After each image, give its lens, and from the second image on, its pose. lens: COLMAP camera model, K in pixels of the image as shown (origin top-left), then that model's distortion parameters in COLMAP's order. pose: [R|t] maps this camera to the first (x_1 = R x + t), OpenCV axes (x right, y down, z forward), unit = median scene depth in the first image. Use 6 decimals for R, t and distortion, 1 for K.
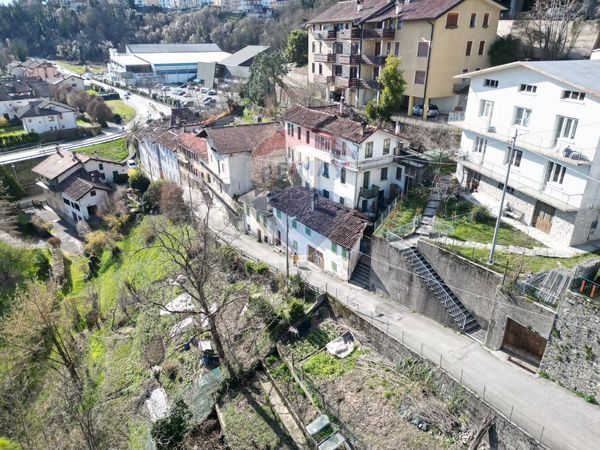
lens RADIAL K [[416.5, 0, 300.0], [0, 416.5, 225.0], [0, 0, 1]] dist [0.076413, -0.067796]
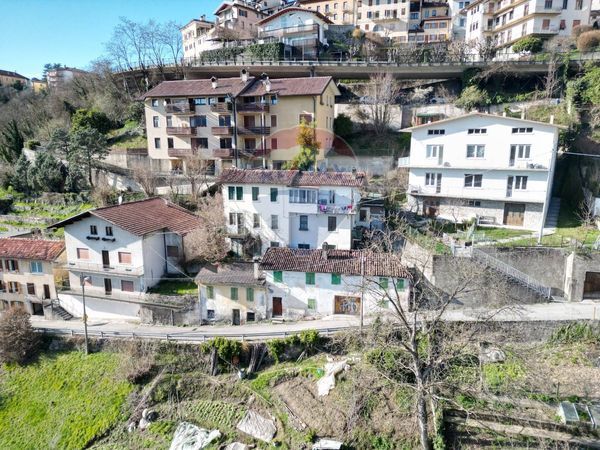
lens RADIAL K [[416.5, 0, 300.0], [0, 416.5, 225.0], [0, 0, 1]] dist [0.076413, -0.067796]
pose [[0.718886, -0.132255, 0.682430, -0.672833], [0.282908, 0.952415, -0.113442, -0.021570], [-0.634953, 0.274617, 0.722094, 0.329219]]
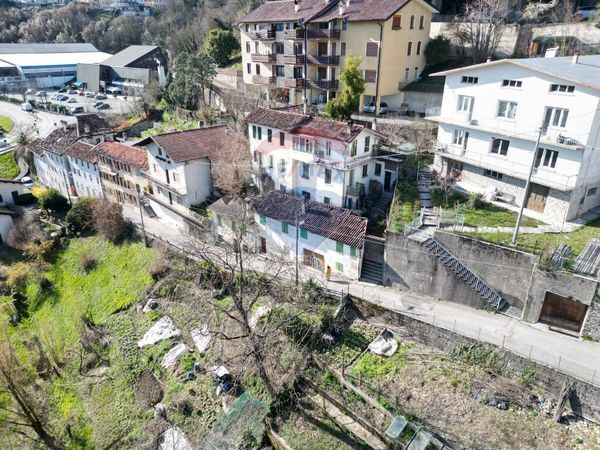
lens RADIAL K [[416.5, 0, 300.0], [0, 416.5, 225.0], [0, 0, 1]] dist [0.076413, -0.067796]
pose [[0.963435, -0.105053, 0.246490, -0.227664], [0.105516, 0.994353, 0.011366, -0.019885], [-0.246292, 0.015058, 0.969079, 0.053804]]
